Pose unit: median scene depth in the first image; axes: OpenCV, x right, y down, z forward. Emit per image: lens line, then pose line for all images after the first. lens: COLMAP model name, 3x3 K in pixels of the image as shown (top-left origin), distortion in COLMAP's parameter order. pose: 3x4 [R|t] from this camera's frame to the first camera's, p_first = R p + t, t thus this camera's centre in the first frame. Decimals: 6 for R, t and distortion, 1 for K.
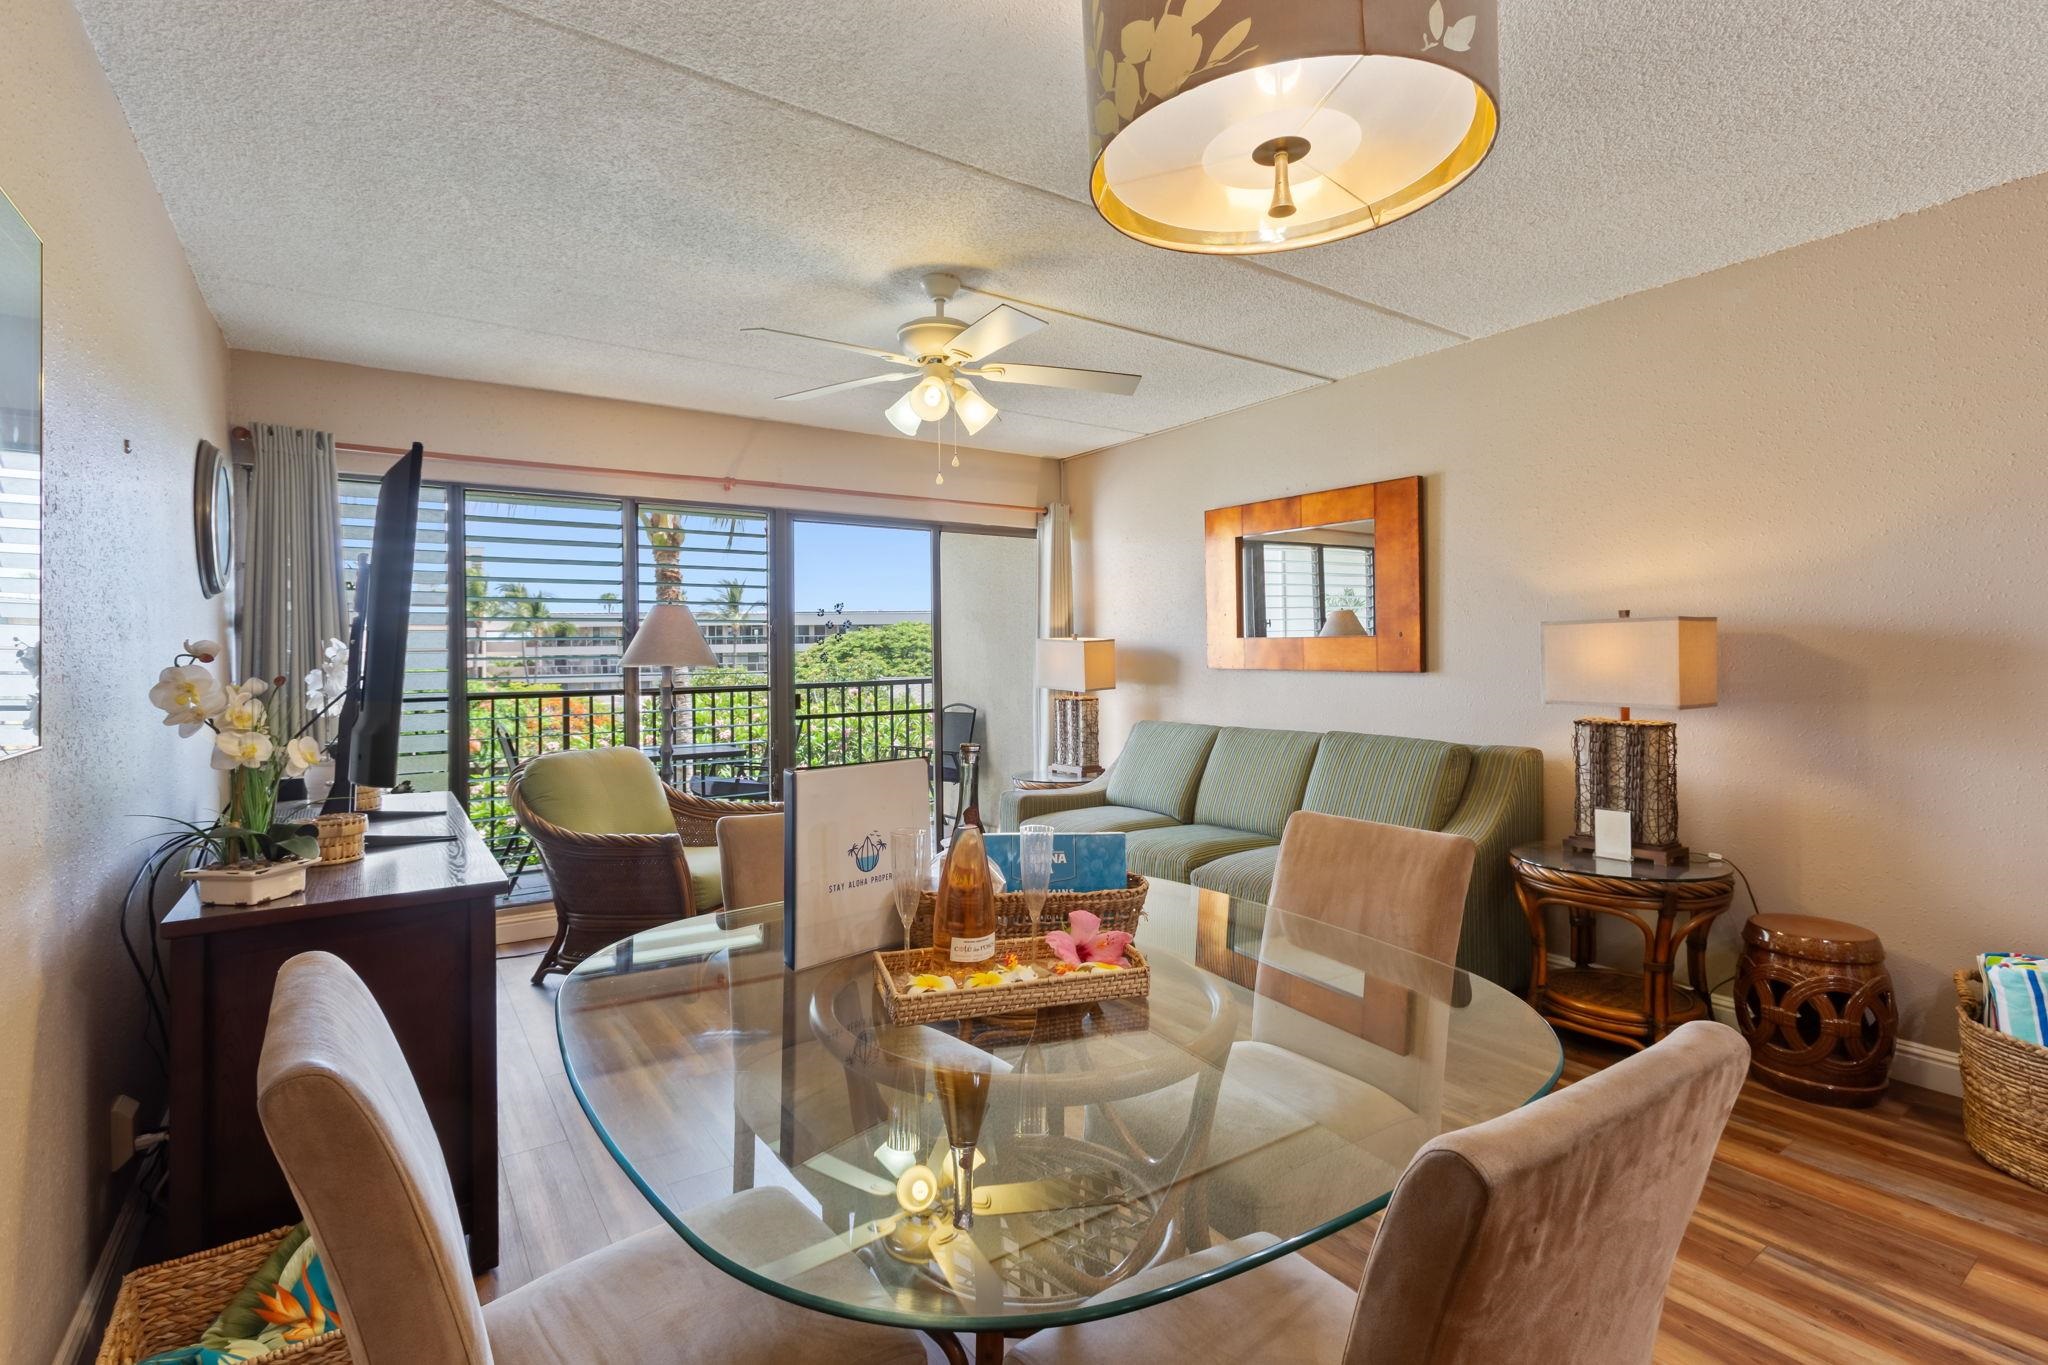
lens RADIAL K [[946.2, 0, 1031.1], [0, 946.2, 649.2], [0, 0, 1]] dist [-0.008246, 0.000600]
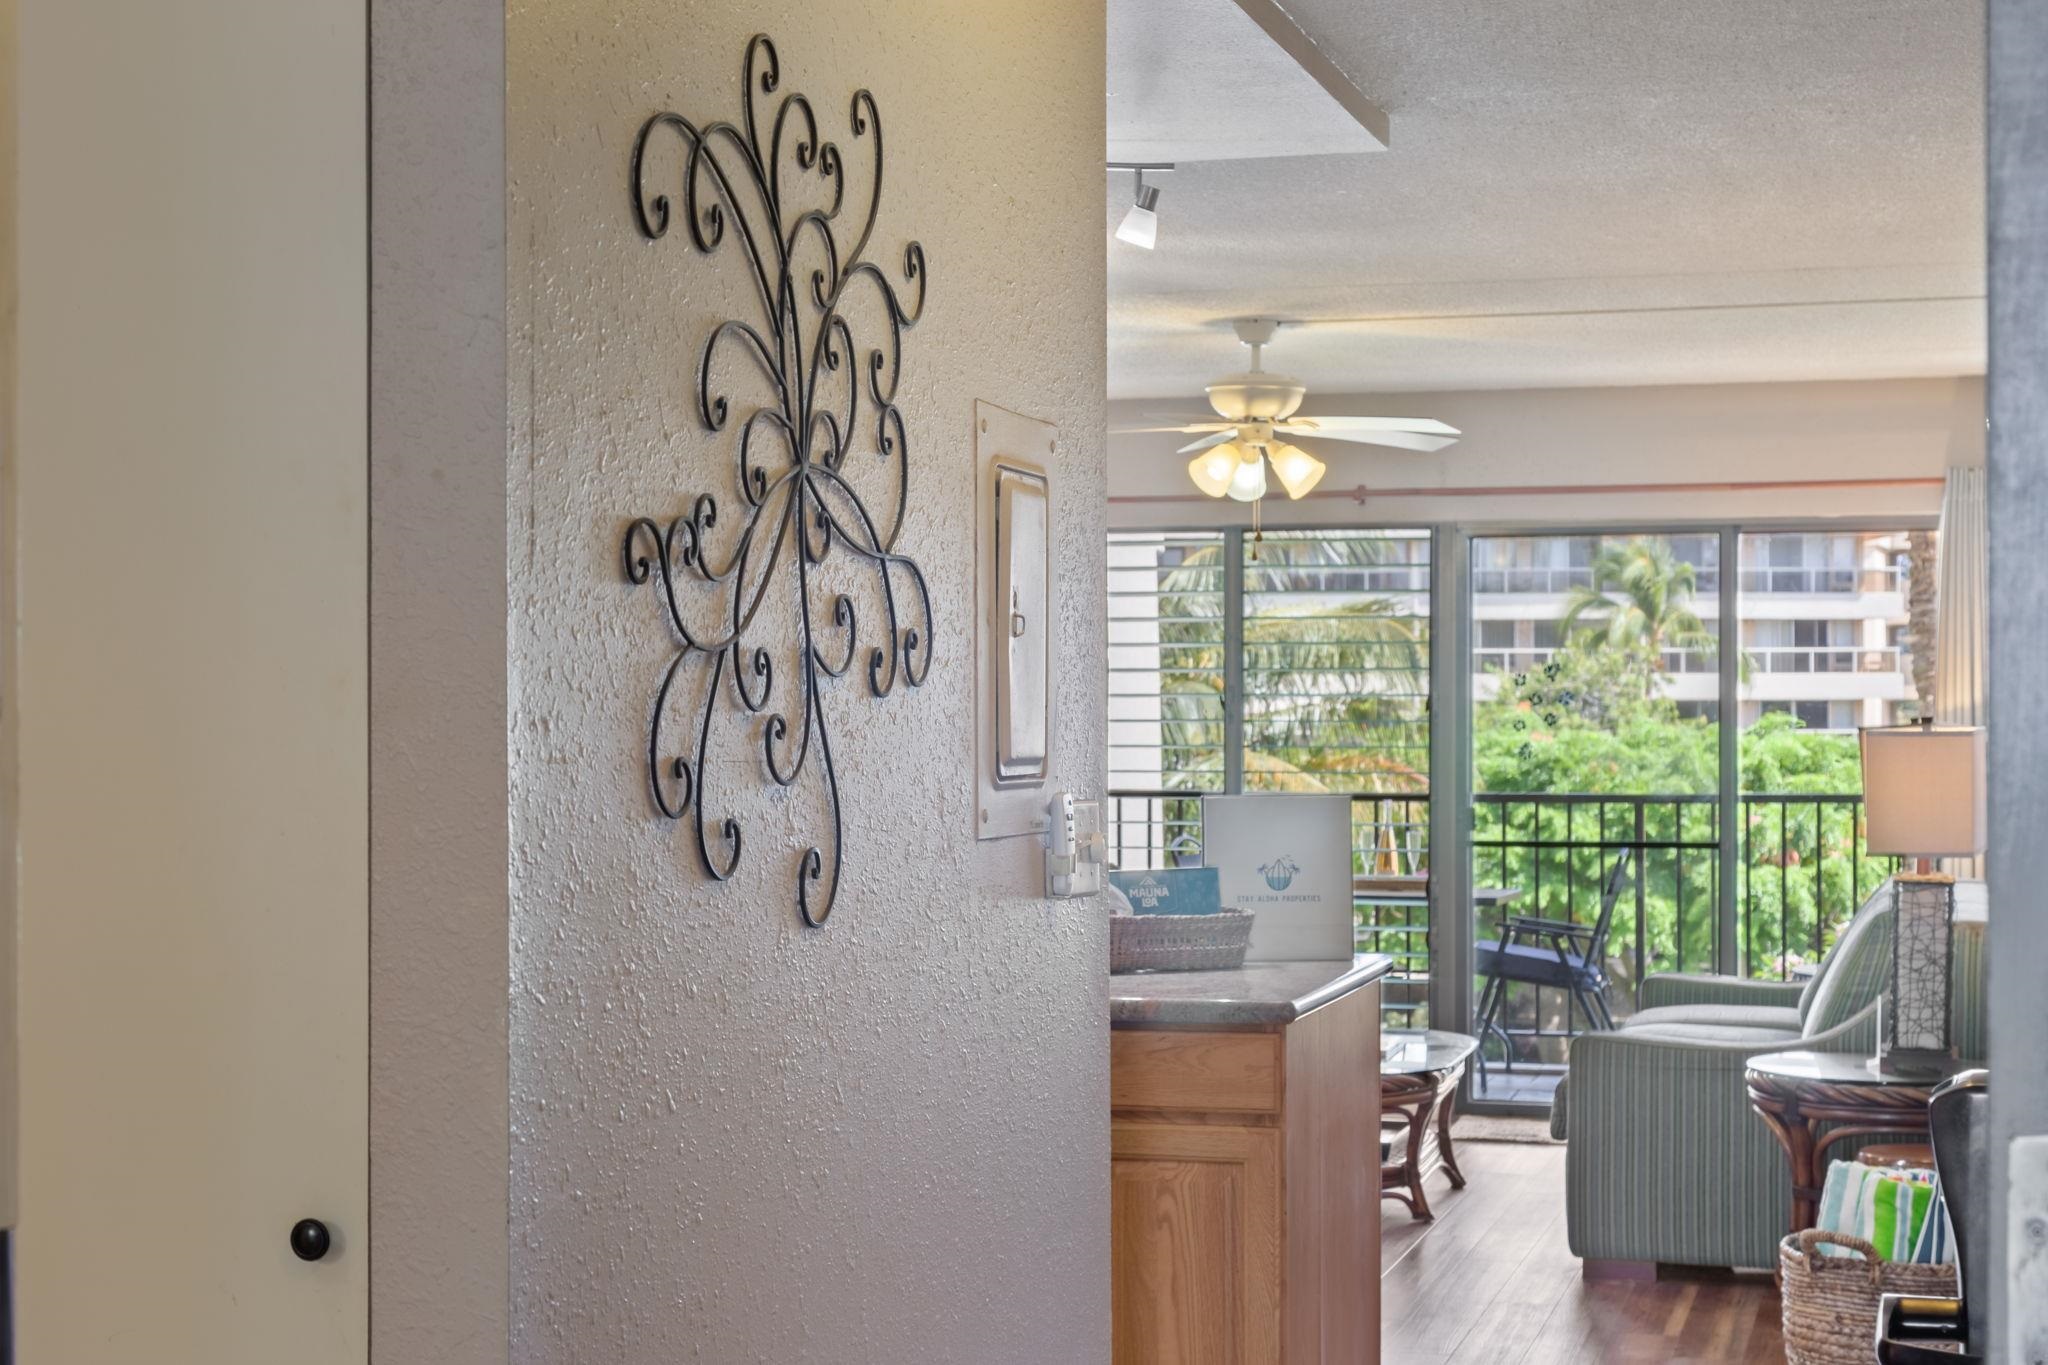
lens RADIAL K [[3227.2, 0, 1020.0], [0, 3227.2, 752.0], [0, 0, 1]] dist [0.038579, 0.000878]
pose [[0.633273, 0.021474, -0.773631, 1.473196], [-0.002691, 0.999670, 0.025545, -0.053854], [0.773924, -0.014095, 0.633122, -0.735688]]
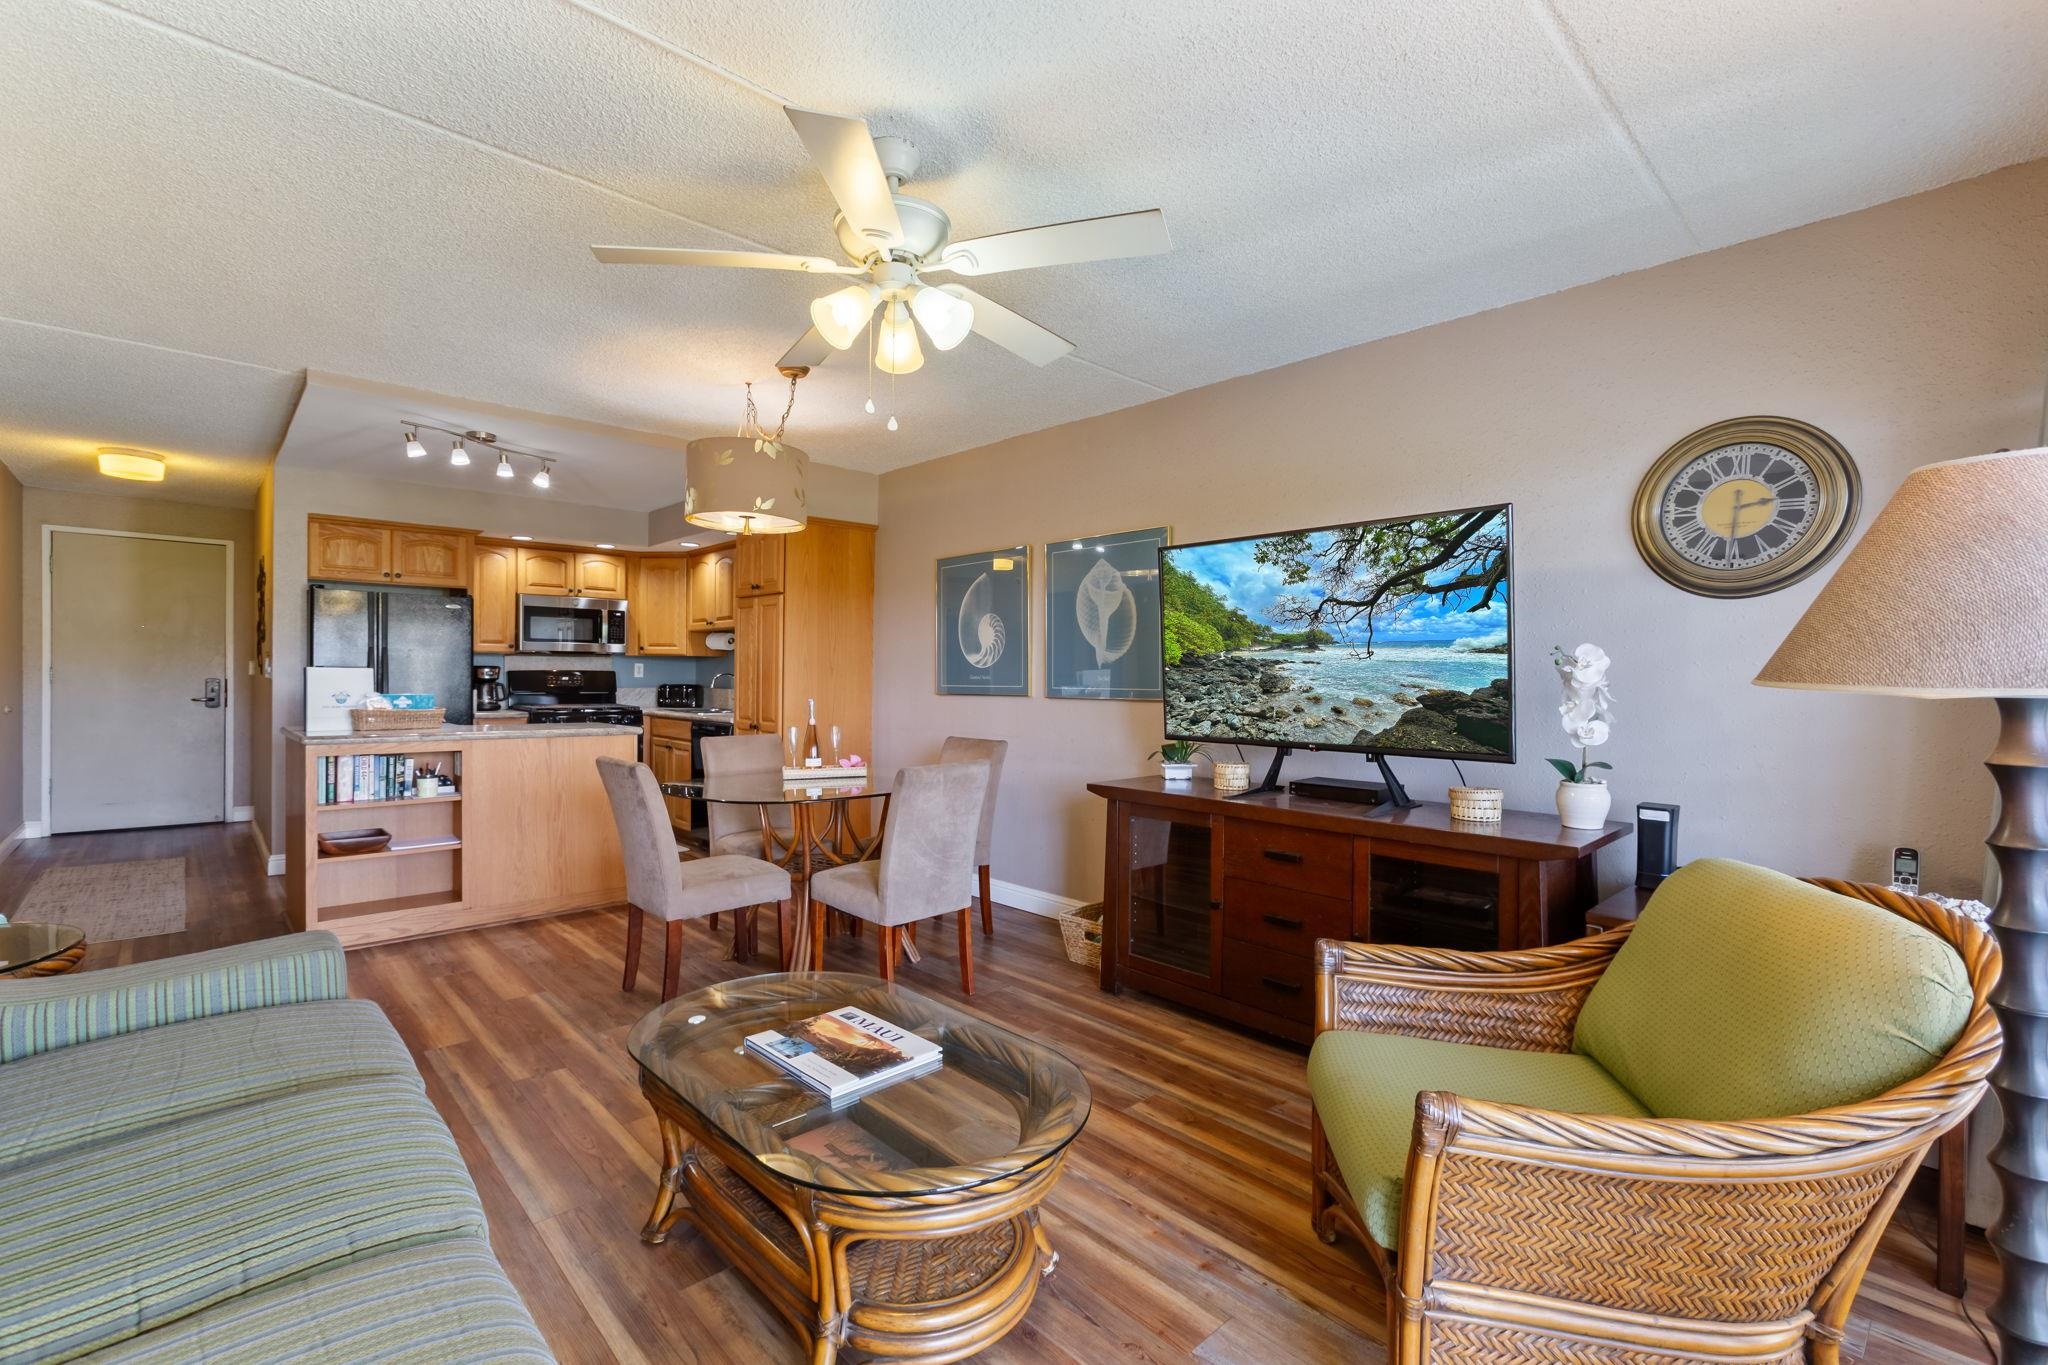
lens RADIAL K [[911.2, 0, 1022.2], [0, 911.2, 685.6], [0, 0, 1]] dist [-0.022177, 0.015881]
pose [[-0.990118, 0.004086, -0.140180, -0.071948], [0.003305, 0.999978, 0.005806, 0.013487], [0.140200, 0.005286, -0.990109, 1.244379]]
